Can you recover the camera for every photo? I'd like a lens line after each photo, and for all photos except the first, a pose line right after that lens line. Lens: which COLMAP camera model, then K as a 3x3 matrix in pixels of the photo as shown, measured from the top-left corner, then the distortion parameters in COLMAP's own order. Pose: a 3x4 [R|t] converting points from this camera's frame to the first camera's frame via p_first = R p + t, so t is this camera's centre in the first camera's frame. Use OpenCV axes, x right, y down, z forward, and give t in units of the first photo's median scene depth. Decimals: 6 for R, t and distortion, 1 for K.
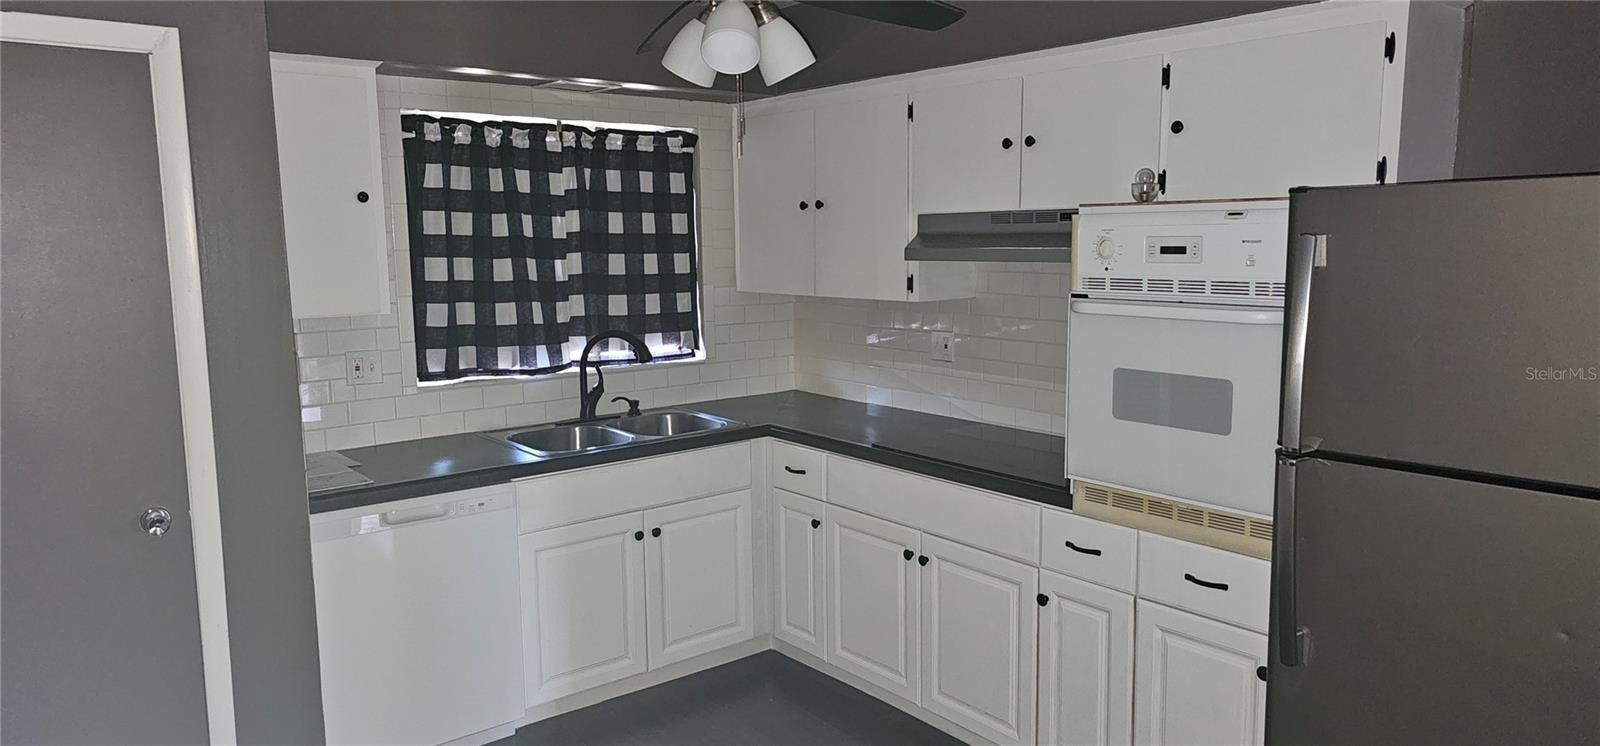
lens RADIAL K [[1075.8, 0, 807.0], [0, 1075.8, 381.0], [0, 0, 1]] dist [0.060878, -0.041905]
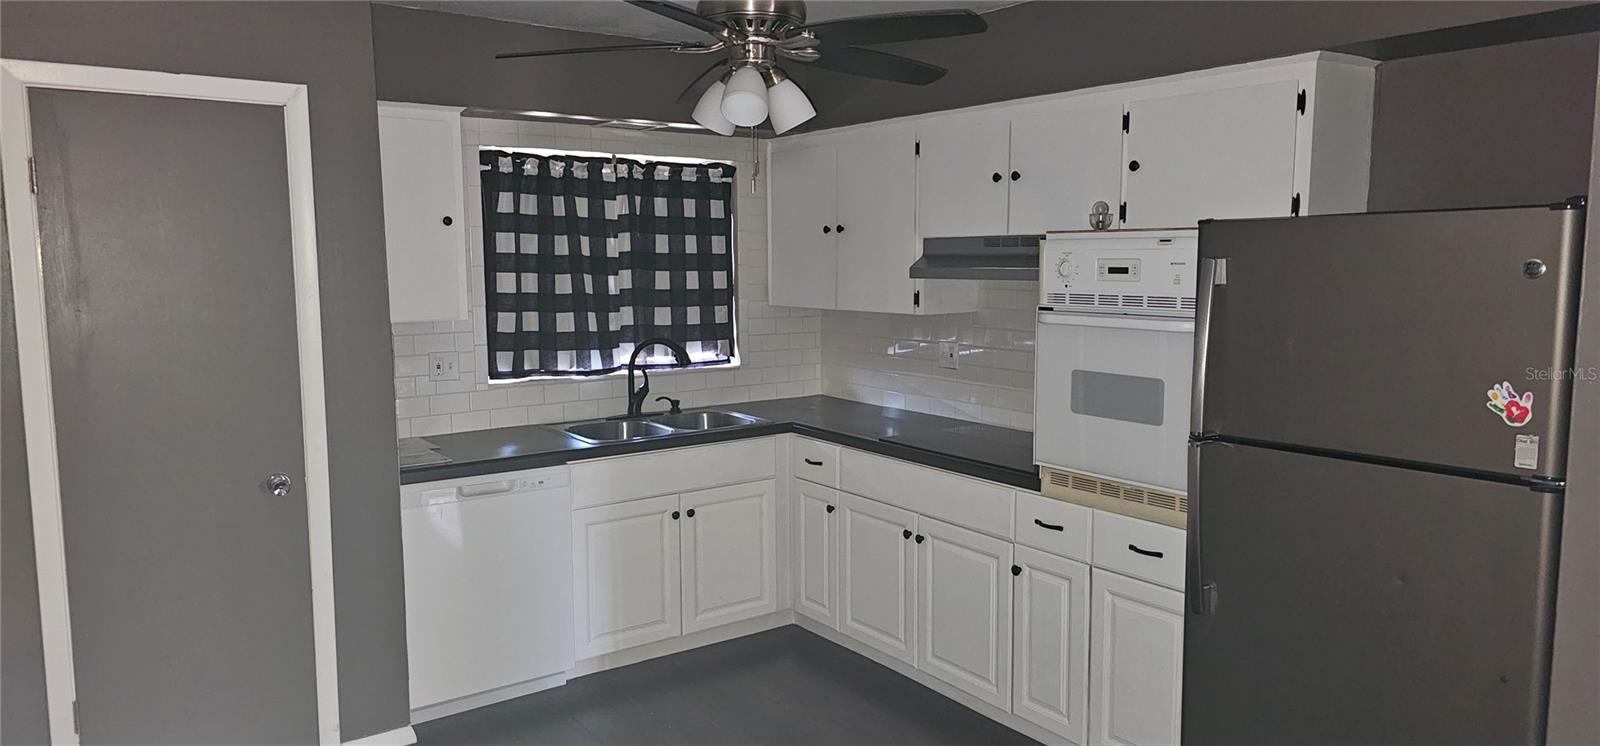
lens RADIAL K [[1075.8, 0, 812.8], [0, 1075.8, 382.0], [0, 0, 1]] dist [0.060878, -0.041905]
pose [[0.998779, 0.013017, -0.047654, 0.046438], [-0.013881, 0.999745, -0.017827, 0.021058], [0.047410, 0.018467, 0.998705, -0.153402]]
